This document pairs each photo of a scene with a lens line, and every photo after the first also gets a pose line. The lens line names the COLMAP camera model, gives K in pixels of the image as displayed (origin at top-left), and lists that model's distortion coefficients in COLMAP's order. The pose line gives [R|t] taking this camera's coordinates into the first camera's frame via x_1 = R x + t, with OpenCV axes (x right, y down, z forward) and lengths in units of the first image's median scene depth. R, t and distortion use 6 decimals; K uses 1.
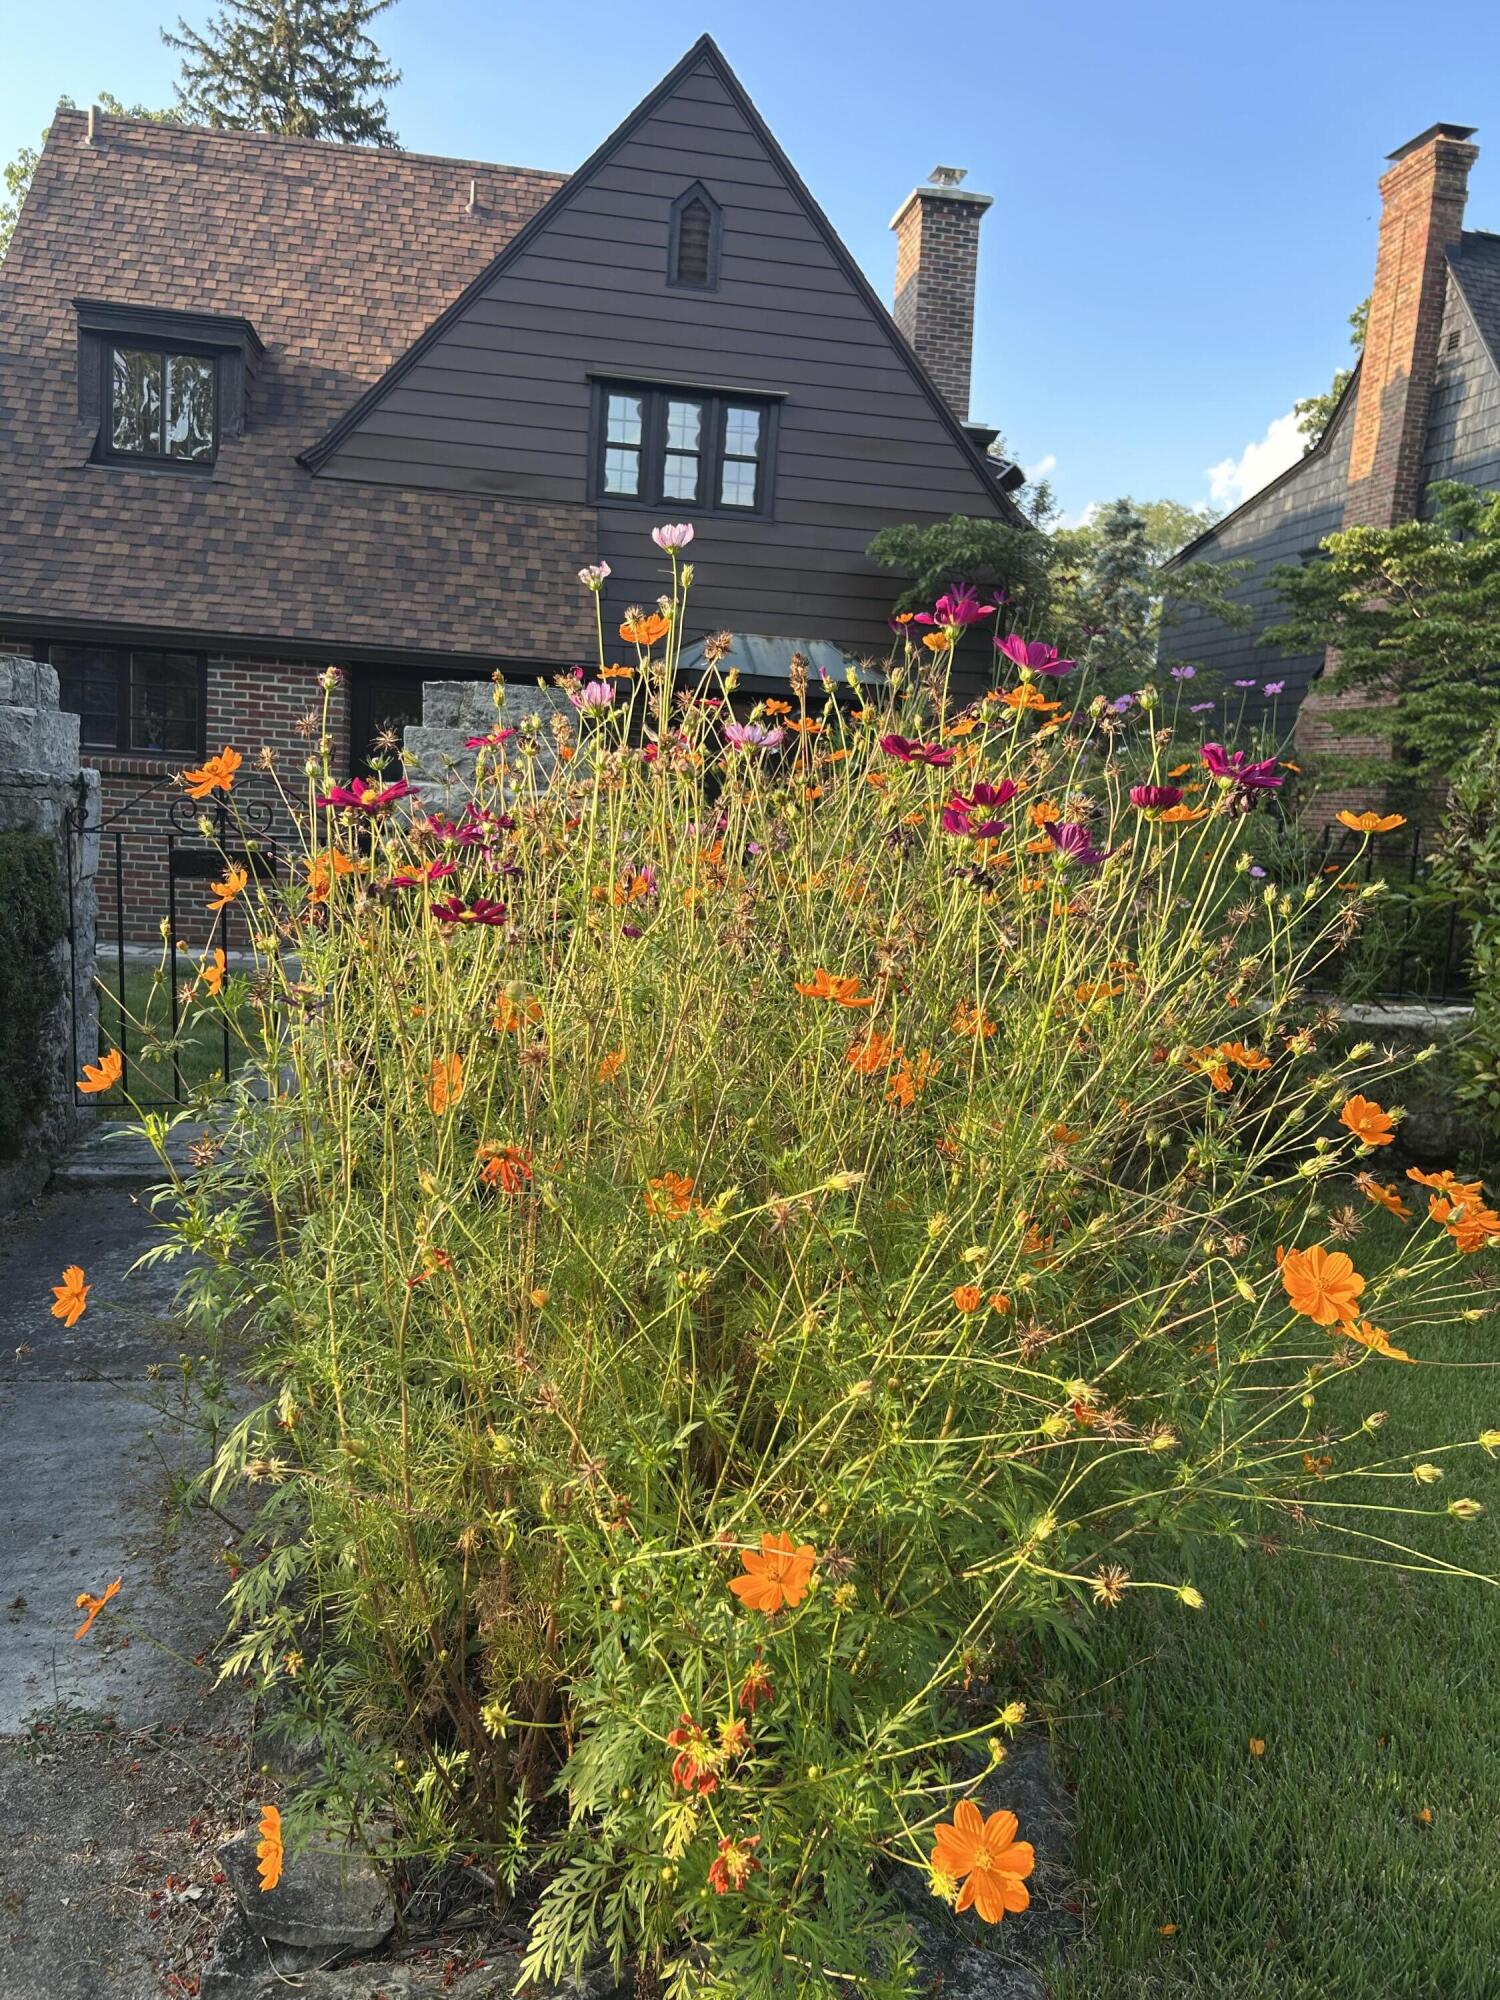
lens RADIAL K [[1508.8, 0, 750.0], [0, 1508.8, 1000.0], [0, 0, 1]] dist [0.005008, -0.002506]
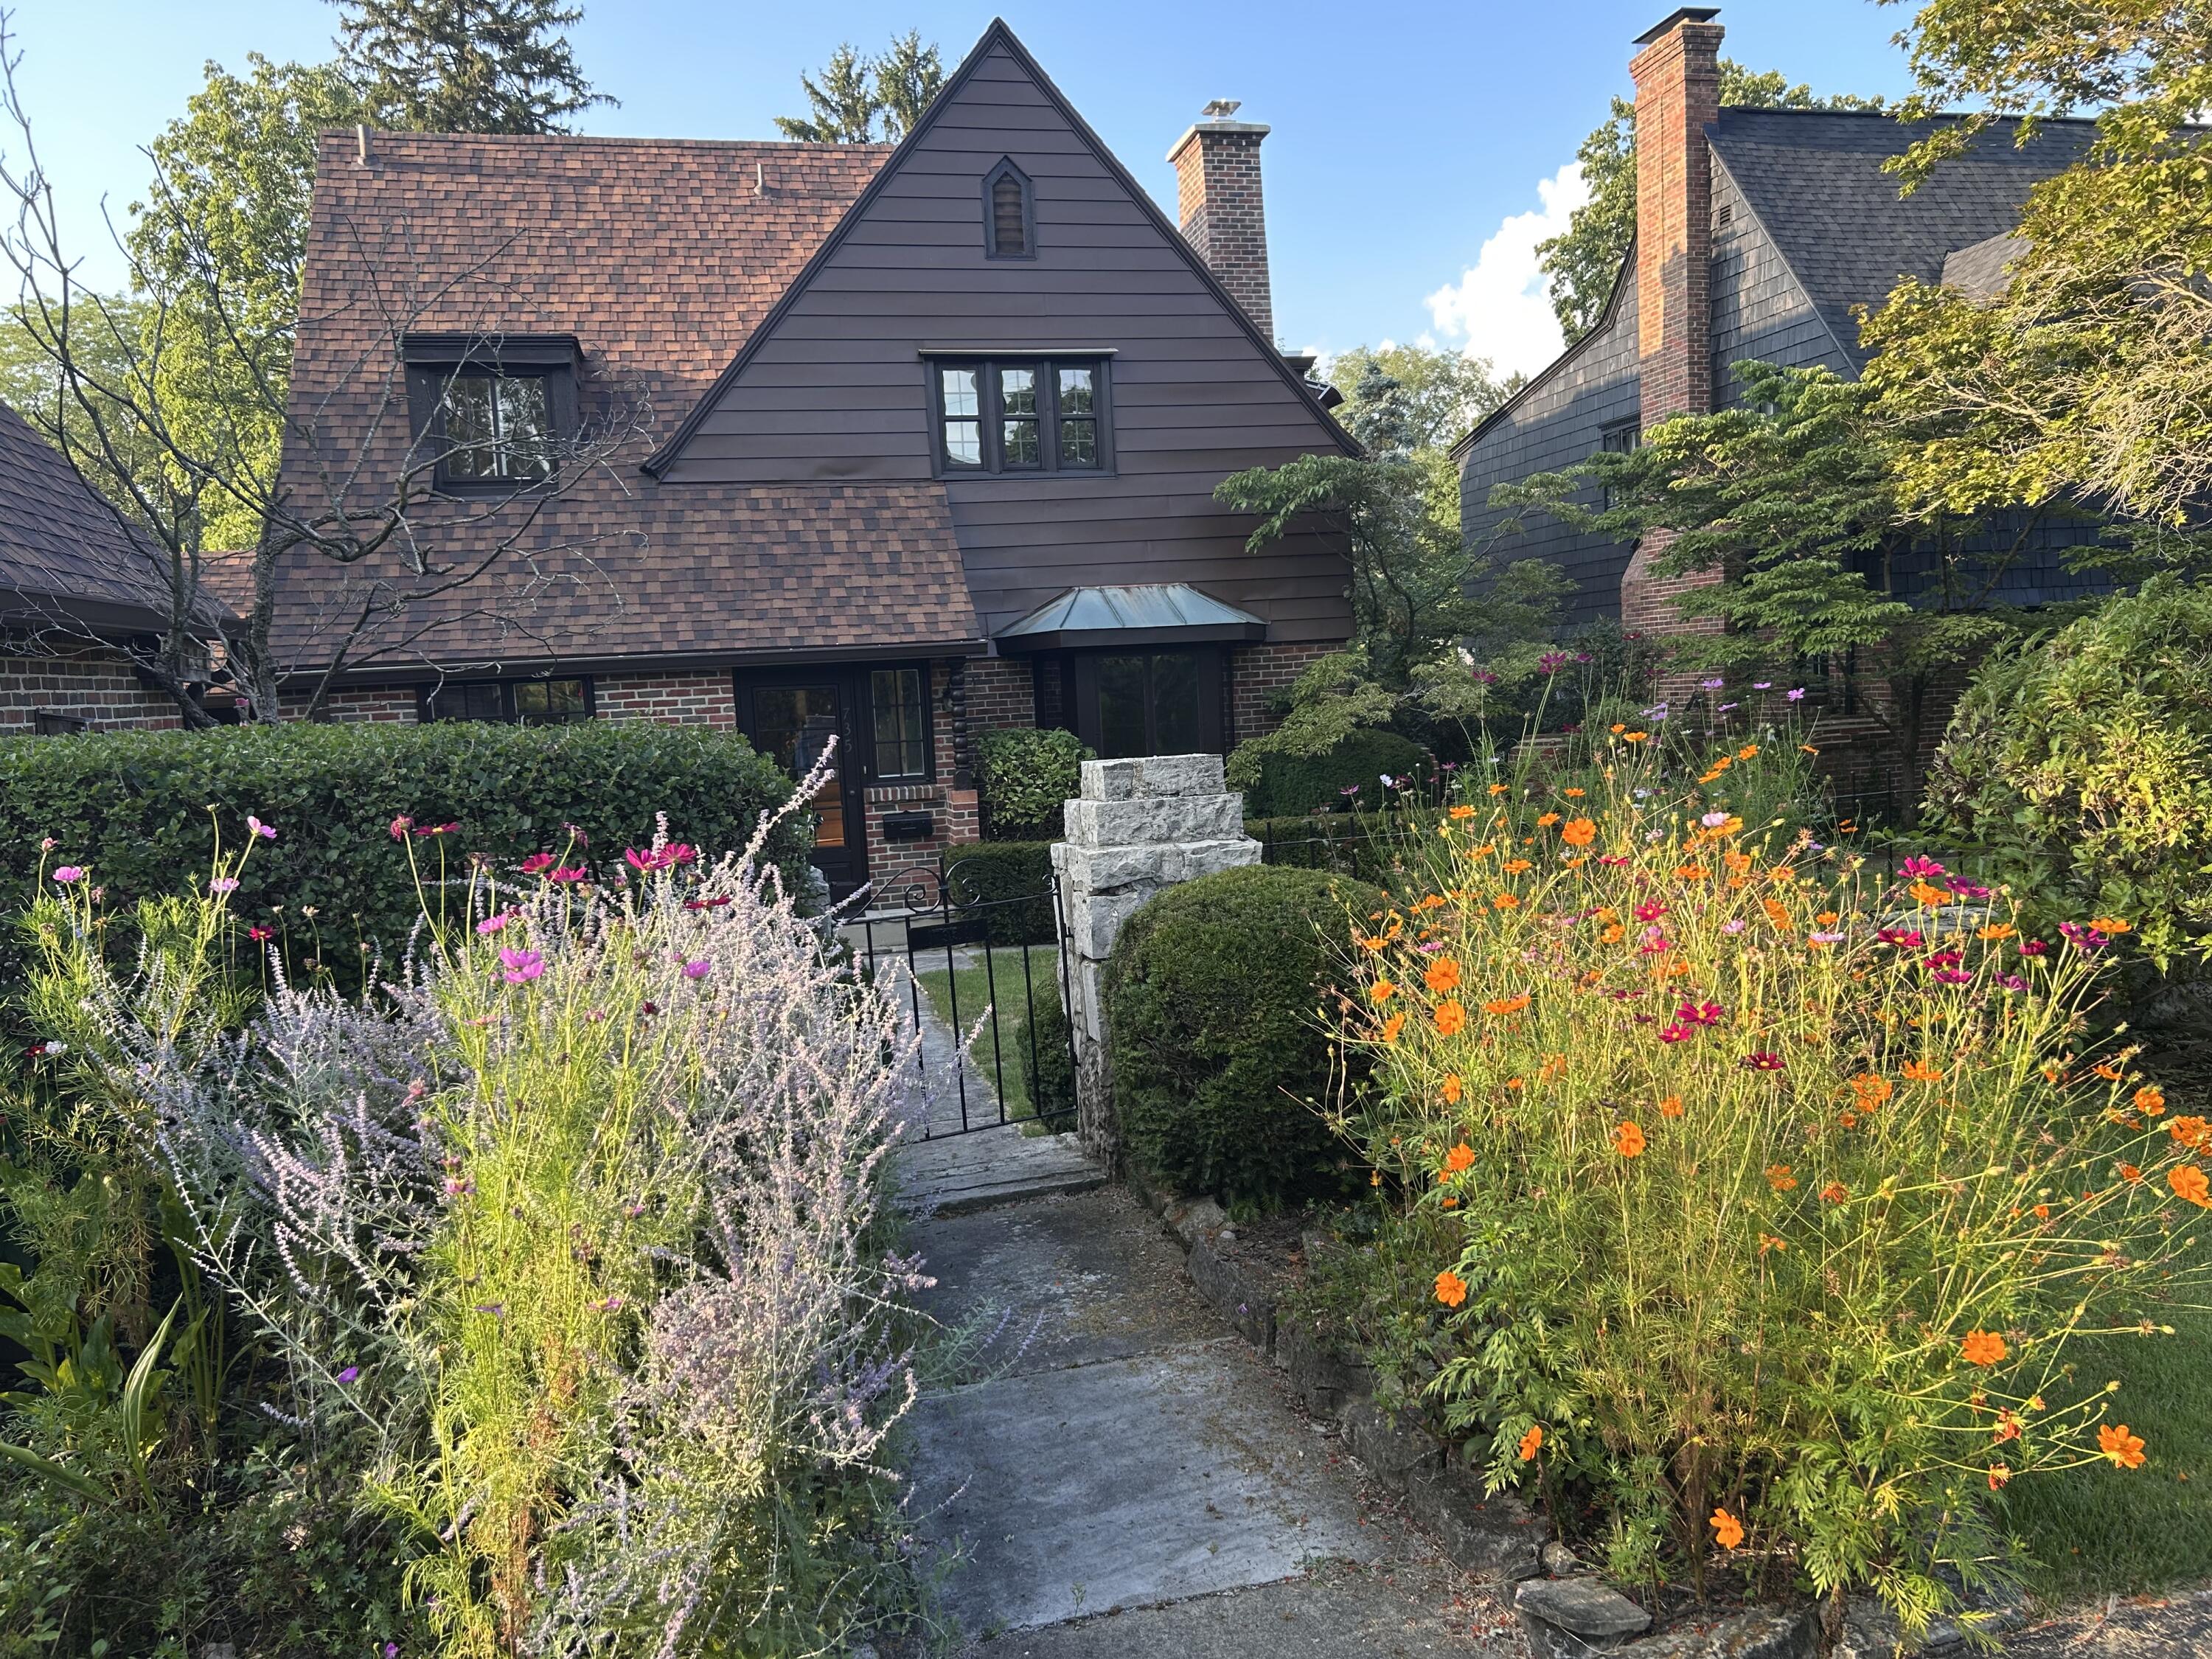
lens RADIAL K [[1682.3, 0, 1106.0], [0, 1682.3, 829.5], [0, 0, 1]] dist [0.009590, 0.008311]
pose [[0.989615, -0.124580, 0.071708, -0.095634], [0.127992, 0.990749, -0.045113, -0.029662], [-0.065424, 0.053822, 0.996405, -0.101536]]
